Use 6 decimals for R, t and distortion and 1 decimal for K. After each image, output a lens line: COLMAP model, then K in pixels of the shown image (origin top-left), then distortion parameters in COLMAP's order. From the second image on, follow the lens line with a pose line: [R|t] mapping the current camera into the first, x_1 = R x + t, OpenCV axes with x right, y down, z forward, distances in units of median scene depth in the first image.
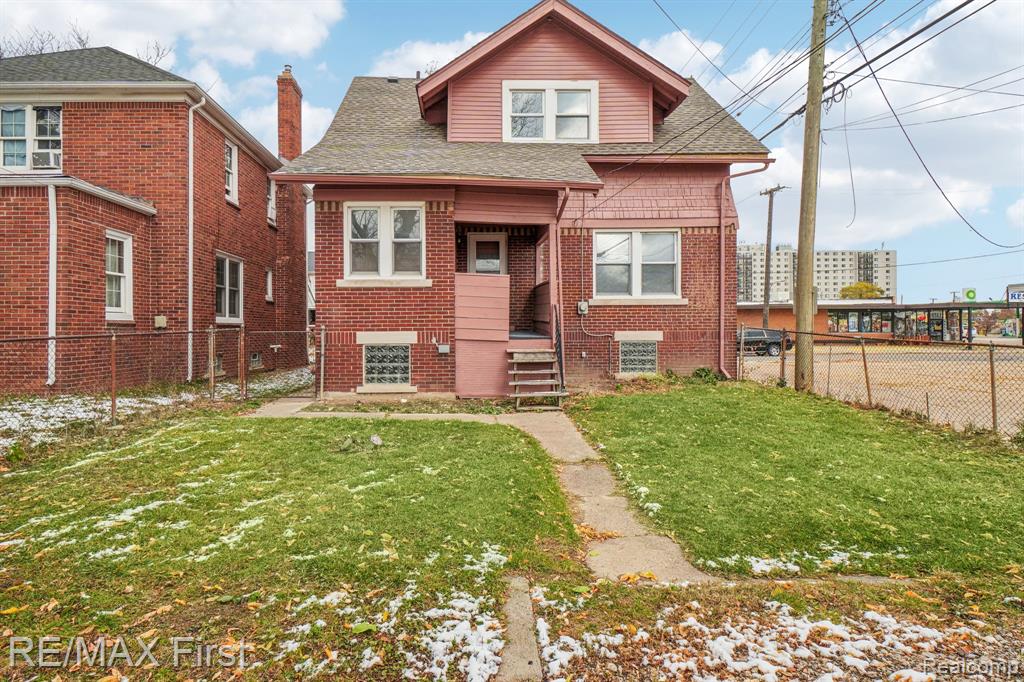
lens RADIAL K [[572.8, 0, 512.7], [0, 572.8, 334.0], [0, 0, 1]] dist [0.017803, -0.004267]
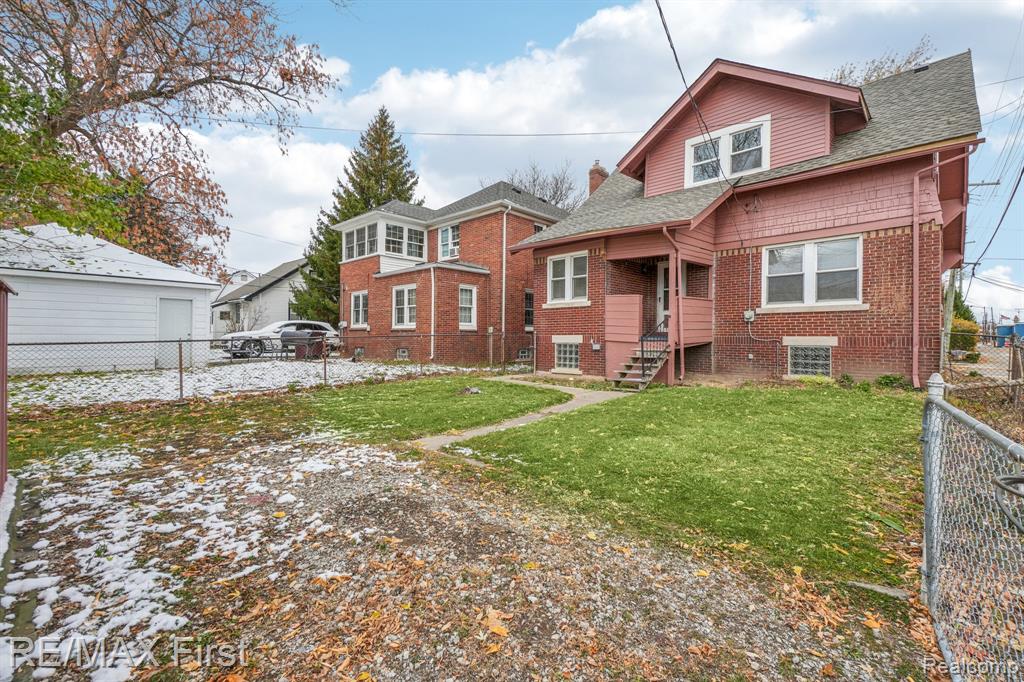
lens RADIAL K [[452.4, 0, 512.0], [0, 452.4, 341.0], [0, 0, 1]] dist [0.024010, -0.004832]
pose [[0.702077, 0.012661, -0.711989, 0.491464], [-0.011045, 0.999915, 0.006889, 0.004261], [0.712016, 0.003027, 0.702157, 0.011959]]
